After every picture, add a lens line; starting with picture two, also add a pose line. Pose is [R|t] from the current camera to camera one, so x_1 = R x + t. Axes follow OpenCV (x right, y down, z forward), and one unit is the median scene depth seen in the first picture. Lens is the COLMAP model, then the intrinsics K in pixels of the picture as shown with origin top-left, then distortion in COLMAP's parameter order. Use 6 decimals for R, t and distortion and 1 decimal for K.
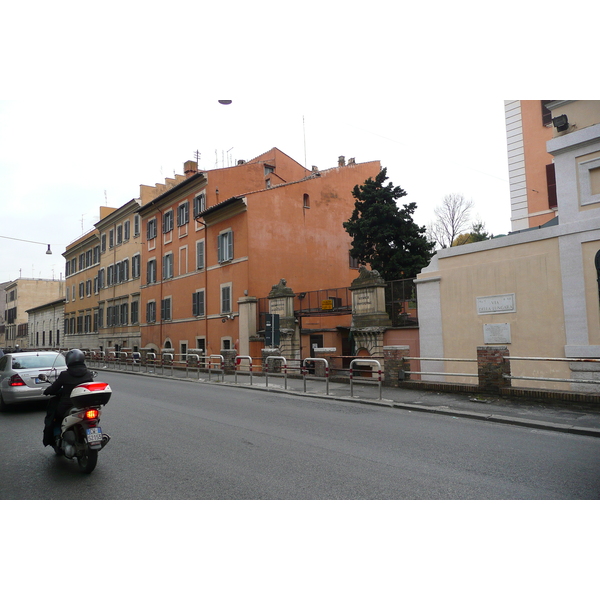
lens RADIAL K [[472.0, 0, 297.9], [0, 472.0, 299.2], [0, 0, 1]] dist [-0.008145, -0.002388]
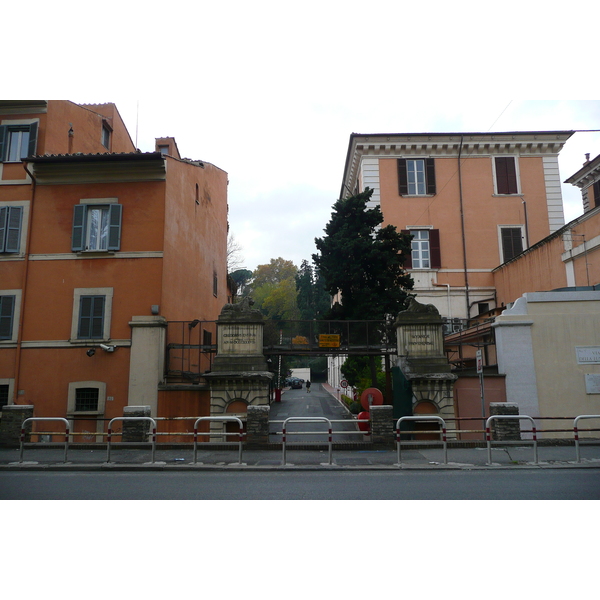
lens RADIAL K [[472.0, 0, 298.4], [0, 472.0, 301.0], [0, 0, 1]] dist [-0.008145, -0.002388]
pose [[0.657351, 0.134139, 0.741550, -0.401984], [-0.068305, 0.990586, -0.118637, 0.031423], [-0.750483, 0.027334, 0.660325, 0.417969]]
